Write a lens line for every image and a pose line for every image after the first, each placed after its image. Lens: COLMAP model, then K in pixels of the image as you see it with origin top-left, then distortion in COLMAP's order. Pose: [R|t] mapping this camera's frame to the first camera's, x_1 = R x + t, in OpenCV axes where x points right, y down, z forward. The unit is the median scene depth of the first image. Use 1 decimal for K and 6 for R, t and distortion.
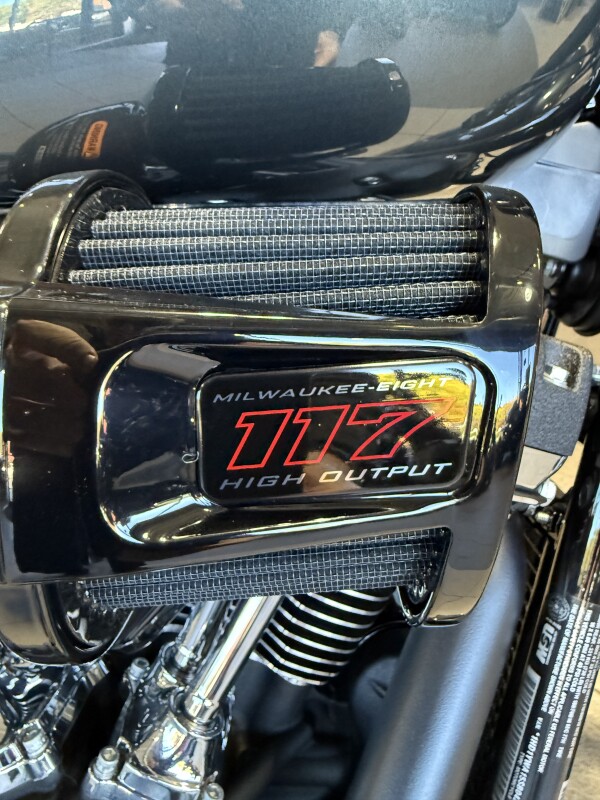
lens RADIAL K [[583.0, 0, 310.6], [0, 583.0, 344.7], [0, 0, 1]] dist [-0.007825, -0.003969]
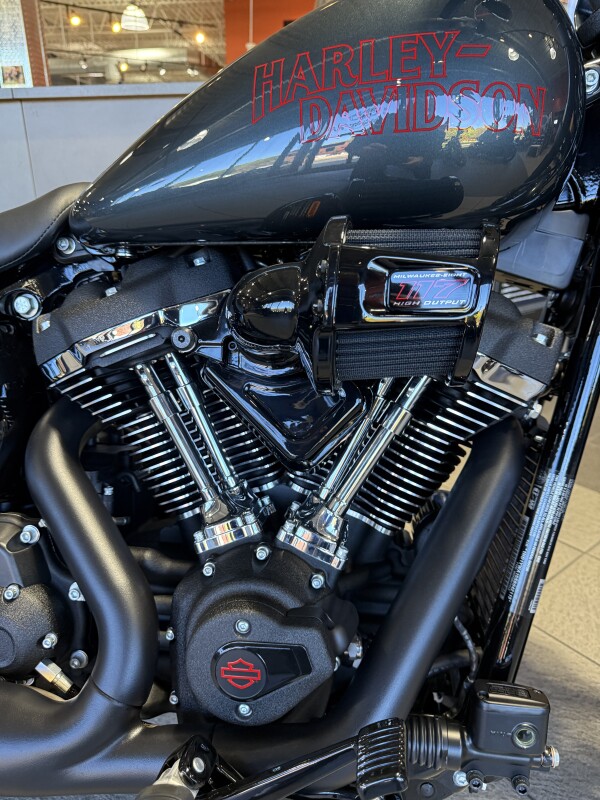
lens RADIAL K [[565.0, 0, 300.0], [0, 565.0, 400.0], [0, 0, 1]] dist [0.015413, -0.019519]
pose [[0.990660, 0.050368, -0.126715, -0.089607], [-0.056226, 0.997488, -0.043089, 0.343317], [0.124226, 0.049812, 0.991003, -0.810022]]
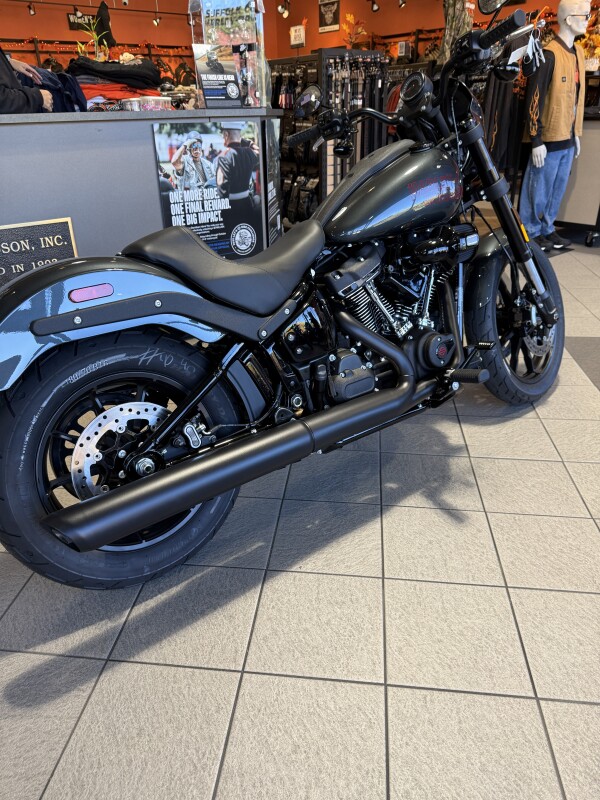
lens RADIAL K [[565.0, 0, 300.0], [0, 565.0, 400.0], [0, 0, 1]] dist [0.015413, -0.019519]
pose [[0.804502, -0.279049, 0.524317, -4.498824], [0.250994, 0.959793, 0.125696, 0.408443], [-0.538311, 0.030477, 0.842195, -3.208979]]
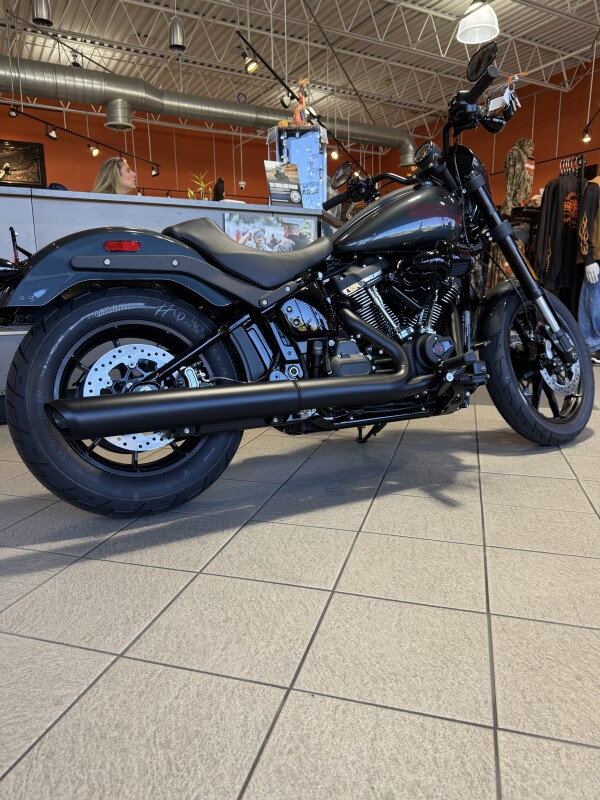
lens RADIAL K [[560.0, 0, 300.5], [0, 560.0, 403.2], [0, 0, 1]] dist [0.069063, -0.116543]
pose [[0.892015, -0.092195, 0.442504, -4.312093], [0.187364, 0.966329, -0.176363, 2.297391], [-0.411344, 0.240228, 0.879253, -3.771543]]
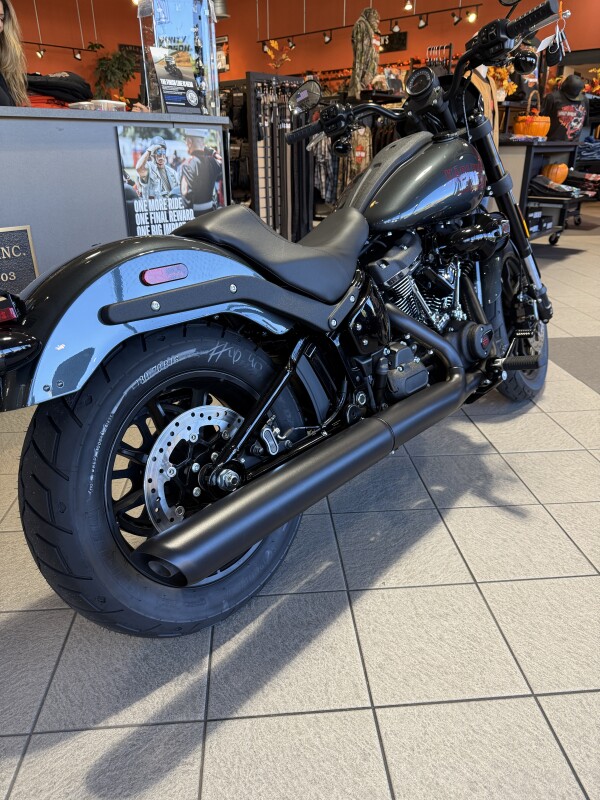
lens RADIAL K [[565.0, 0, 300.0], [0, 565.0, 400.0], [0, 0, 1]] dist [0.015413, -0.019519]
pose [[0.676925, -0.296049, 0.673890, -5.298565], [0.297986, 0.947389, 0.116873, 0.370627], [-0.673036, 0.121696, 0.729529, -1.989787]]
